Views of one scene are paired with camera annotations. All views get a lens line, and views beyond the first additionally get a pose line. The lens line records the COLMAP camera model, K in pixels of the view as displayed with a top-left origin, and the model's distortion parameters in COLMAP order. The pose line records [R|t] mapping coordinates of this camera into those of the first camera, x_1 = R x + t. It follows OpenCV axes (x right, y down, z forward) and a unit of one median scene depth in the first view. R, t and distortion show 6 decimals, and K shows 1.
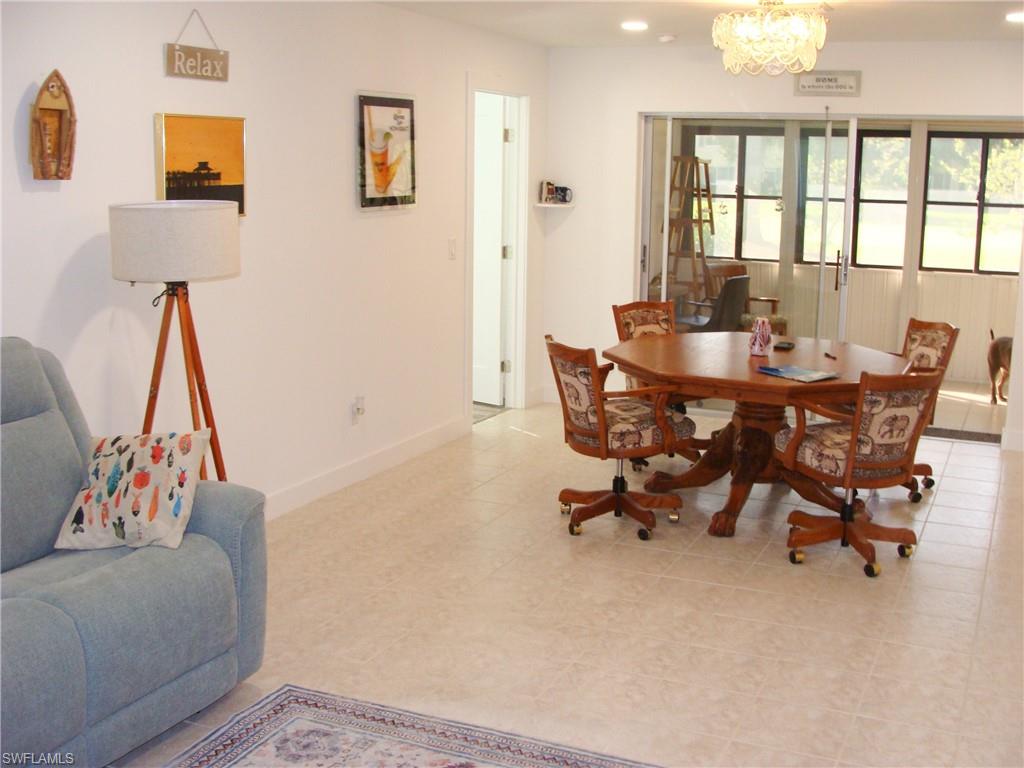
lens RADIAL K [[1136.0, 0, 528.3], [0, 1136.0, 402.1], [0, 0, 1]] dist [-0.205687, 0.227729]
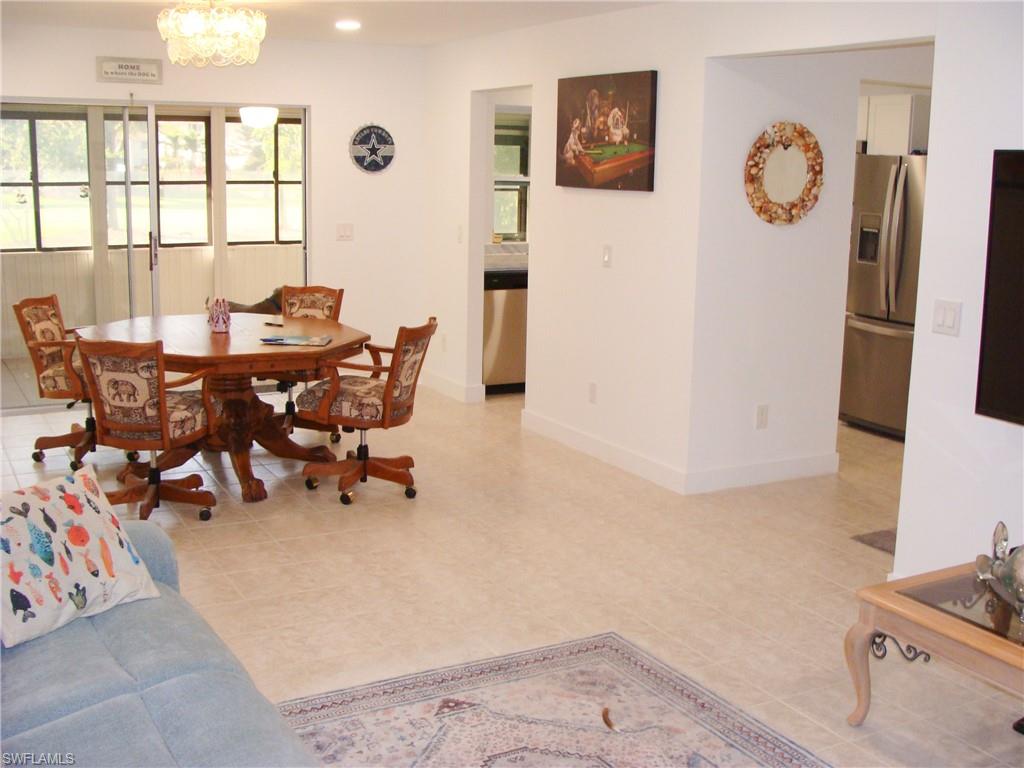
lens RADIAL K [[1136.0, 0, 528.3], [0, 1136.0, 402.1], [0, 0, 1]] dist [-0.205687, 0.227729]
pose [[0.597567, -0.165385, 0.784577, -0.507094], [0.147592, 0.984465, 0.095109, -0.037614], [-0.788118, 0.058964, 0.612694, 0.141830]]
